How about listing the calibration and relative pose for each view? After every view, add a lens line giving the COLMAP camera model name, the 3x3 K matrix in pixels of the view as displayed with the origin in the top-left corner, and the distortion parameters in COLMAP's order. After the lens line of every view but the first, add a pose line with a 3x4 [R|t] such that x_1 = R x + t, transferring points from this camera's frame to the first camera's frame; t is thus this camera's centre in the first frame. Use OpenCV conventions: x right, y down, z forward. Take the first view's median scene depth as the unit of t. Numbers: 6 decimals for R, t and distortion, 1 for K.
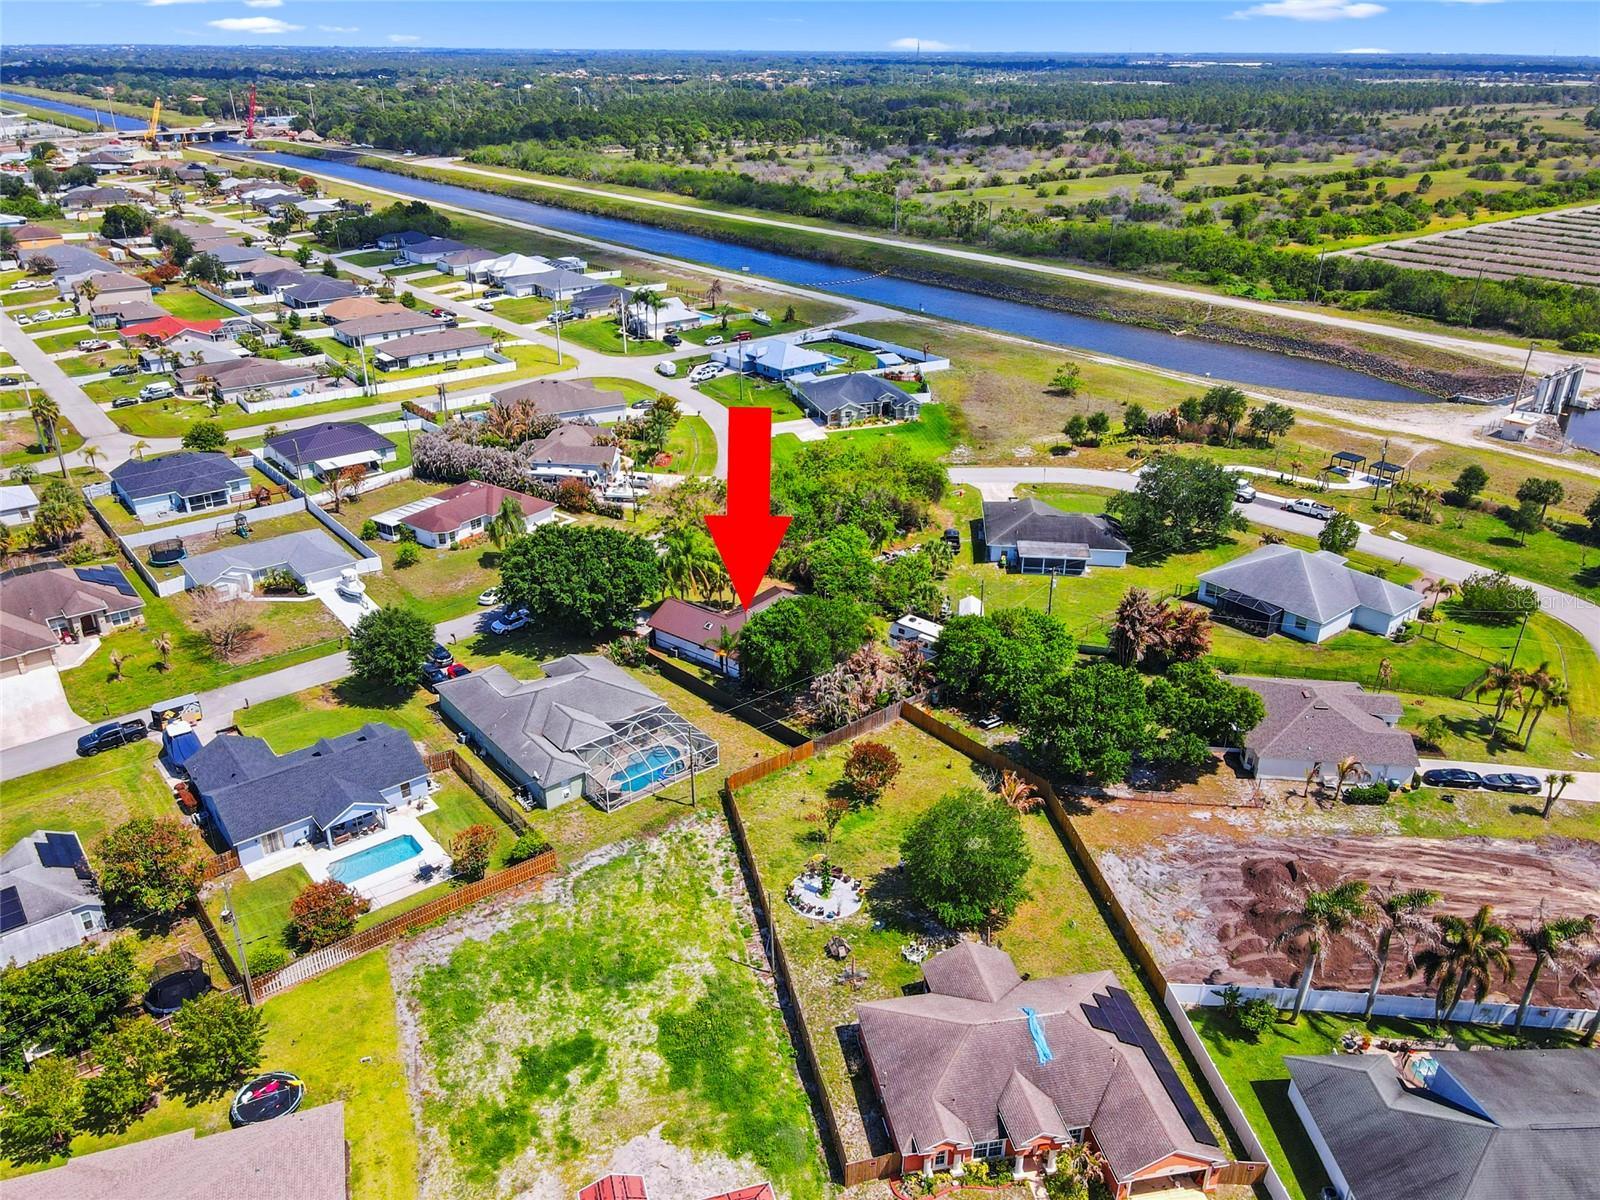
lens RADIAL K [[1177.4, 0, 790.9], [0, 1177.4, 596.5], [0, 0, 1]] dist [0.003802, 0.002427]
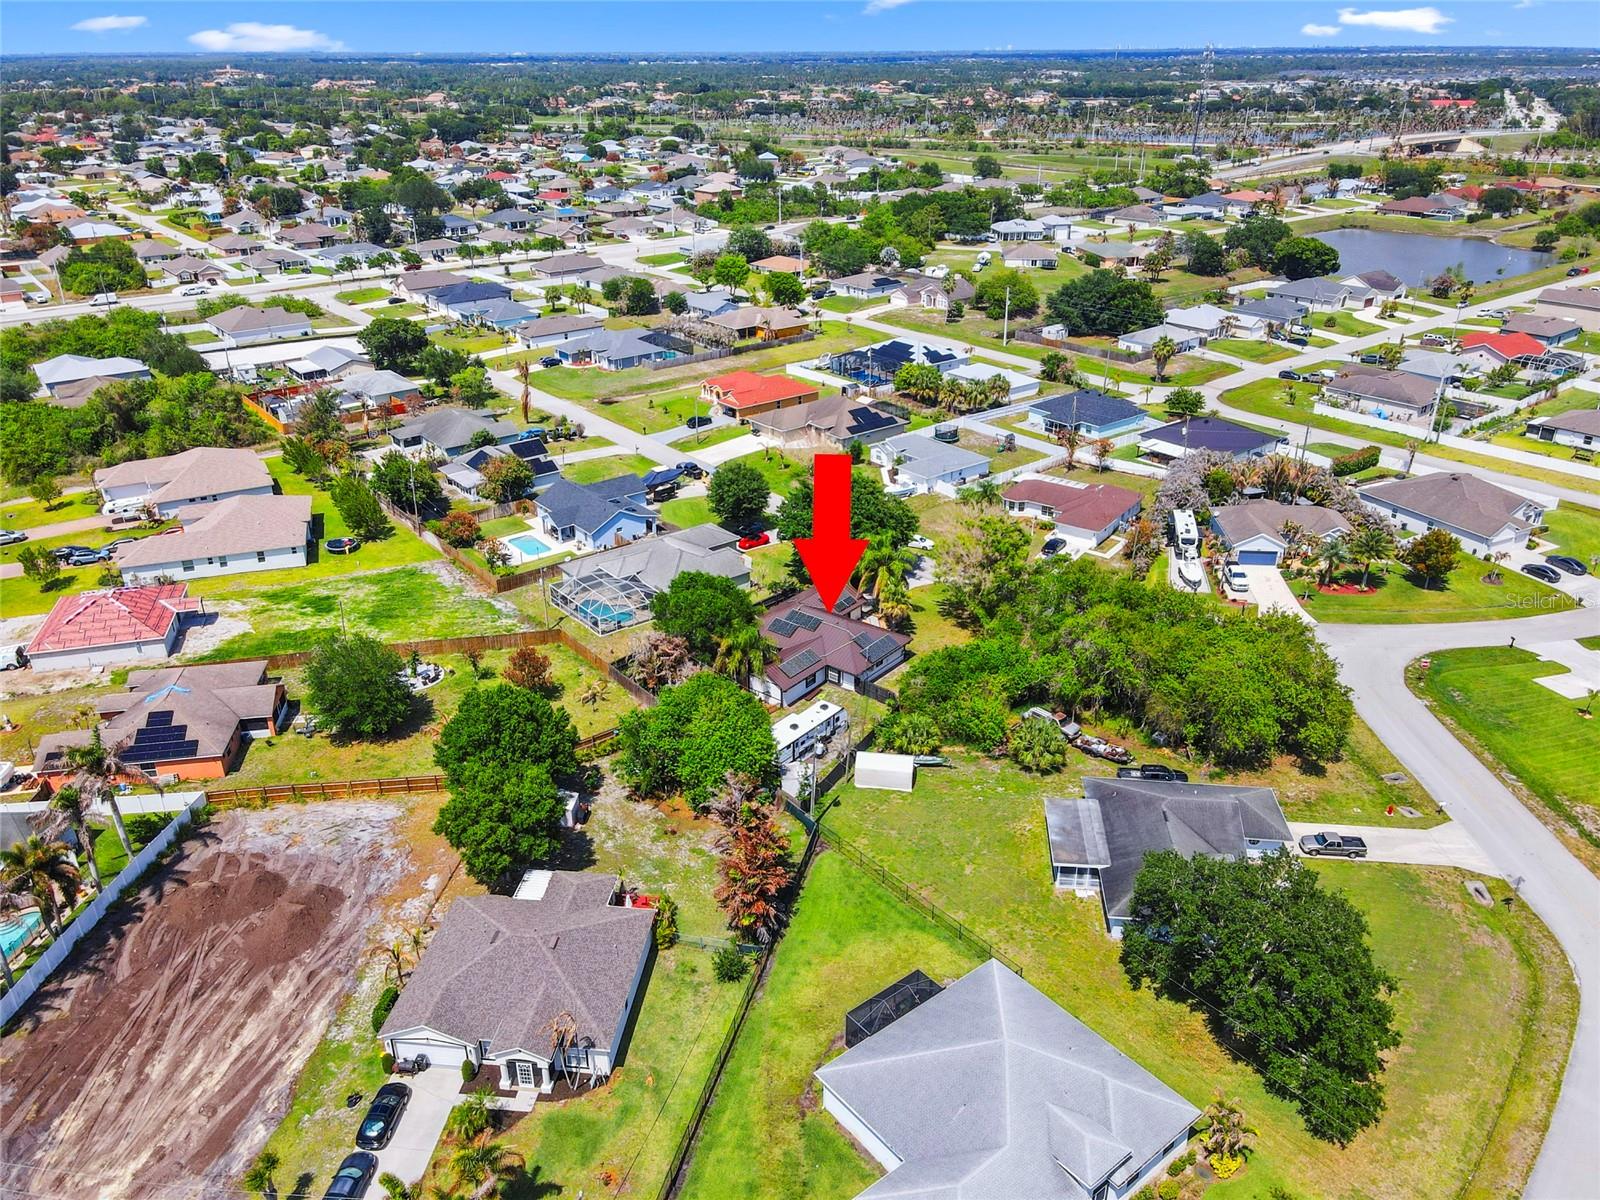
lens RADIAL K [[1177.4, 0, 790.9], [0, 1177.4, 596.5], [0, 0, 1]] dist [0.003802, 0.002427]
pose [[-0.016280, 0.417151, -0.908692, 0.713852], [-0.416853, 0.823232, 0.385387, -0.308833], [0.908828, 0.385065, 0.160488, 0.670234]]
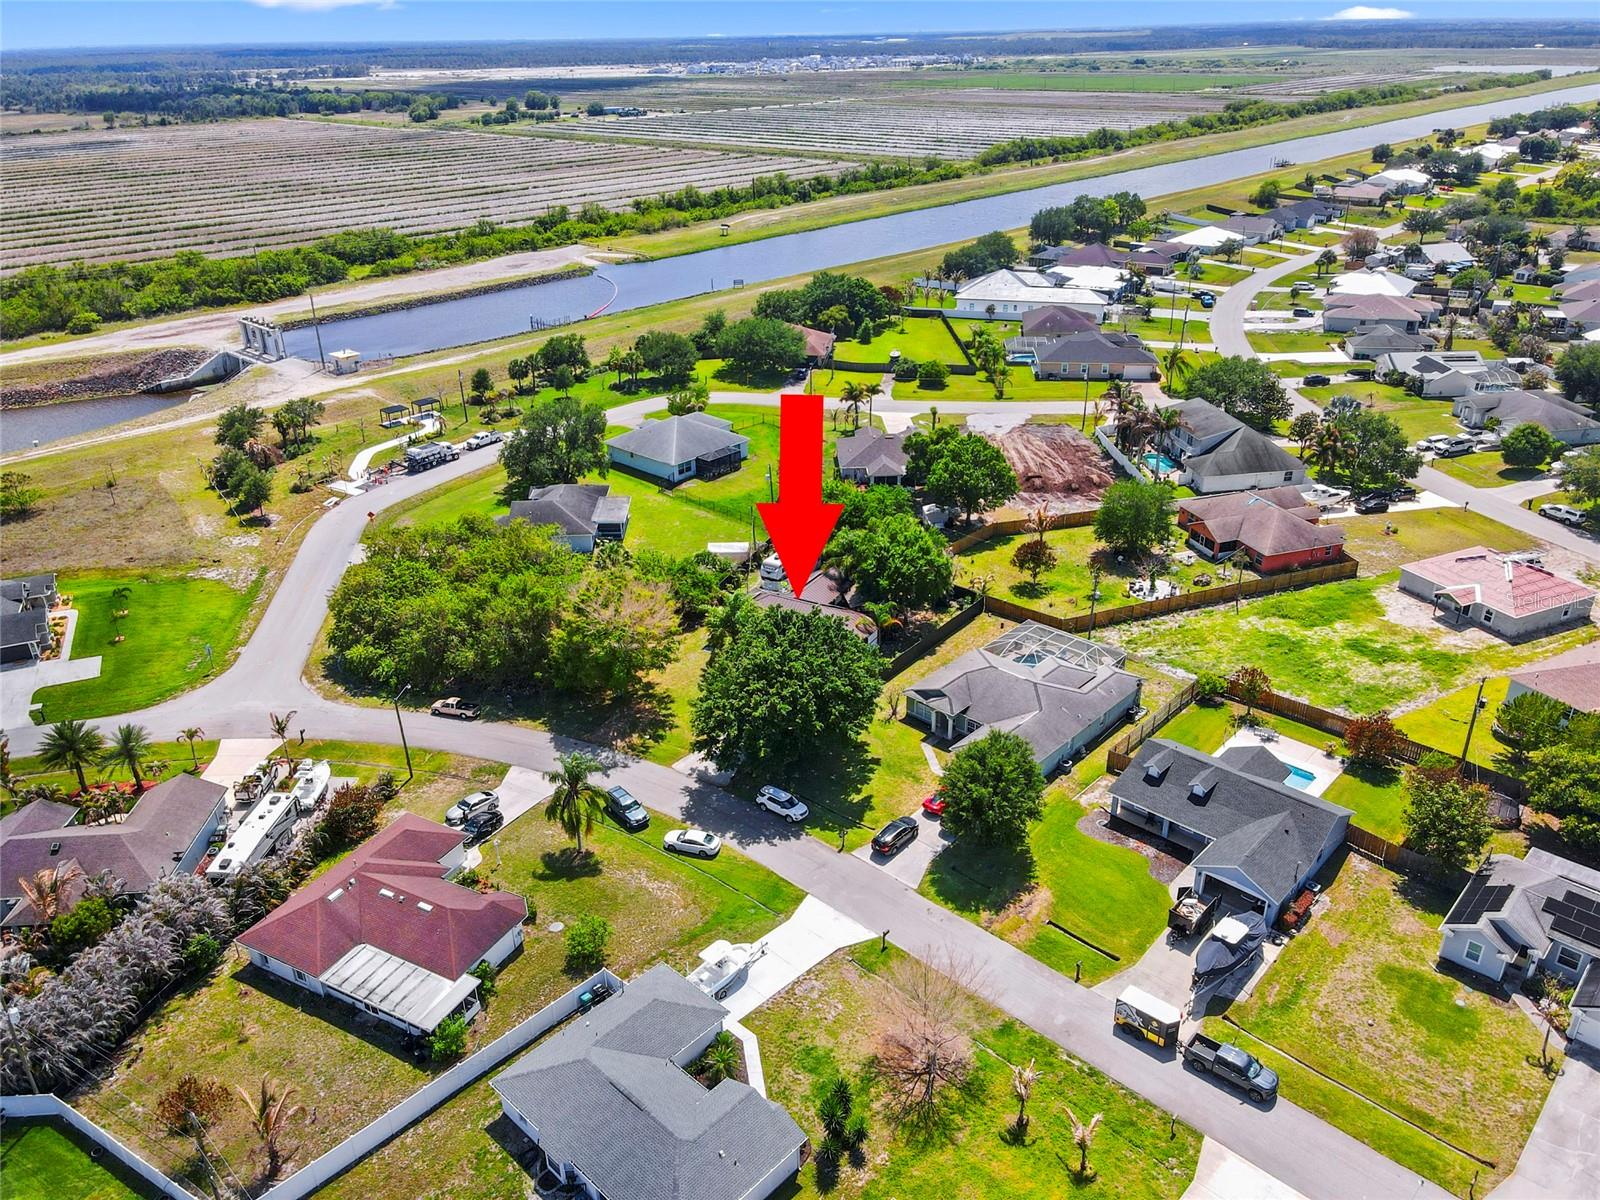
lens RADIAL K [[1177.4, 0, 790.9], [0, 1177.4, 596.5], [0, 0, 1]] dist [0.003802, 0.002427]
pose [[-0.125899, -0.436981, 0.890616, -0.740570], [0.436800, 0.781634, 0.445256, -0.361965], [-0.890705, 0.445079, 0.092466, 0.750915]]
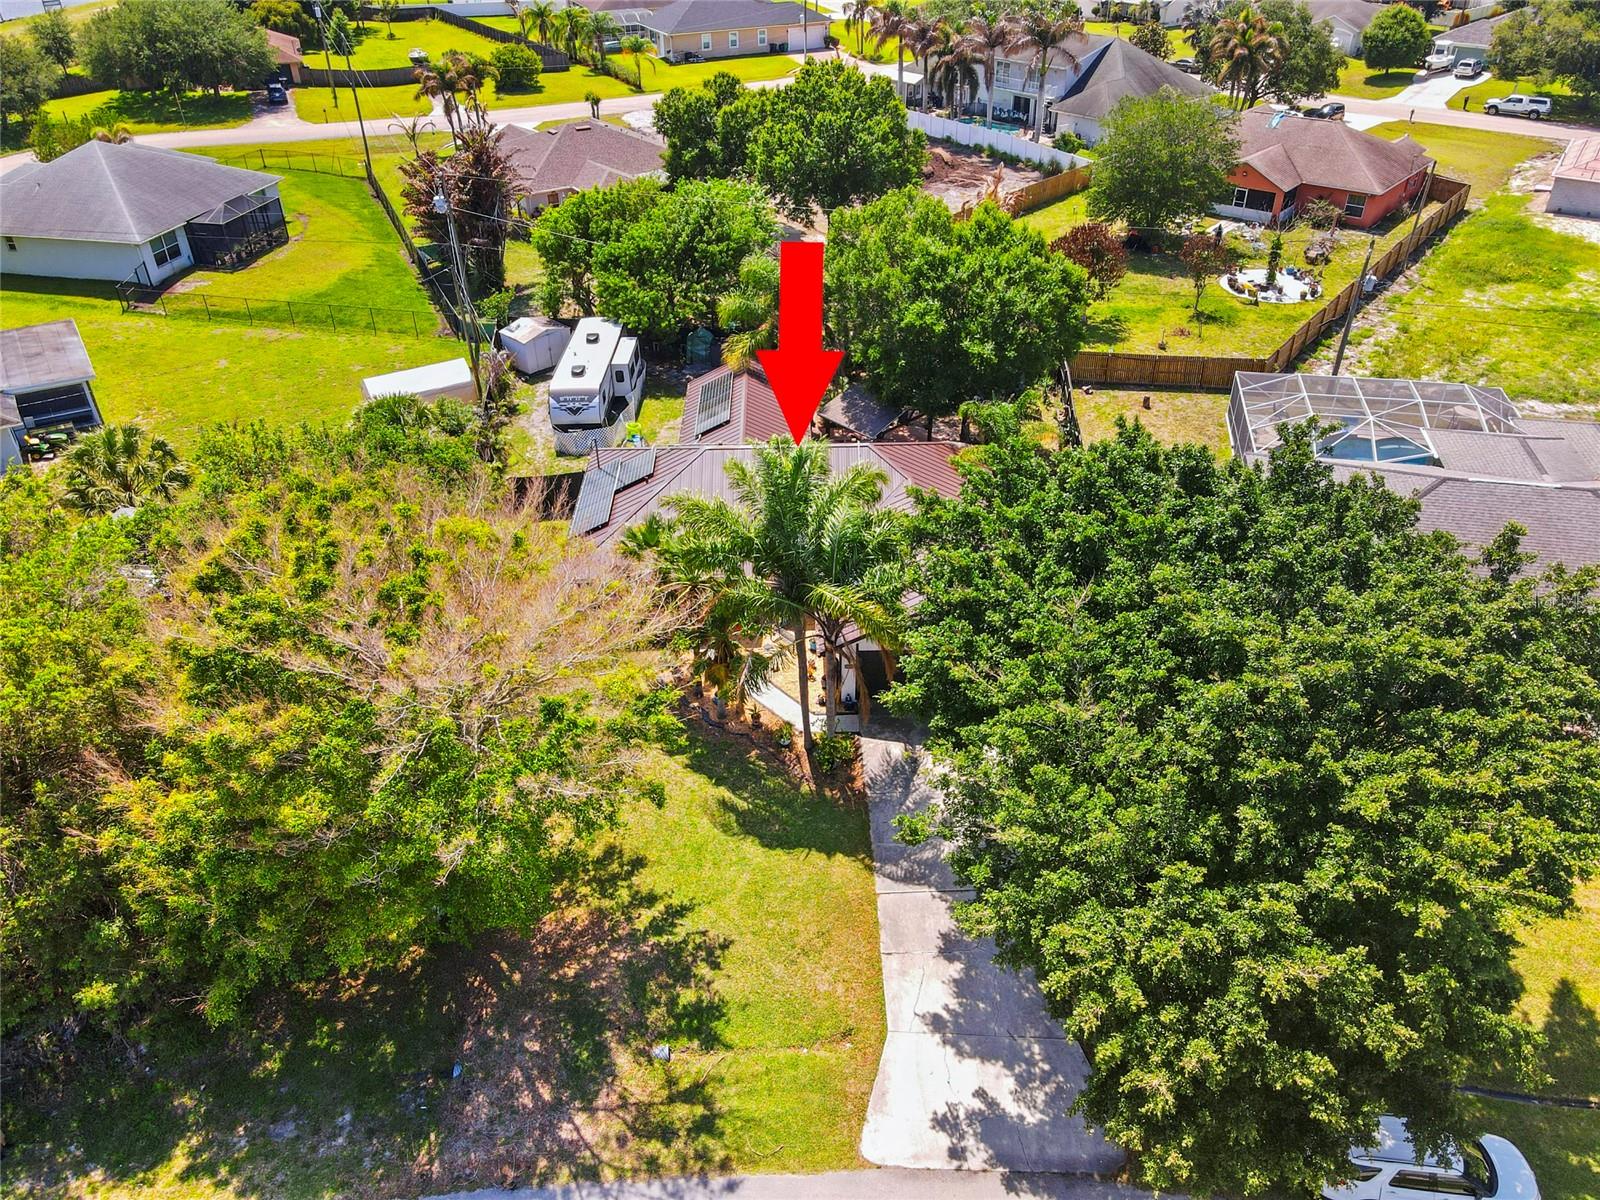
lens RADIAL K [[1177.4, 0, 790.9], [0, 1177.4, 596.5], [0, 0, 1]] dist [0.003802, 0.002427]
pose [[-0.626733, -0.432084, 0.648467, -0.219823], [0.337852, 0.599224, 0.725801, -0.184564], [-0.702184, 0.673969, -0.229573, 0.917521]]
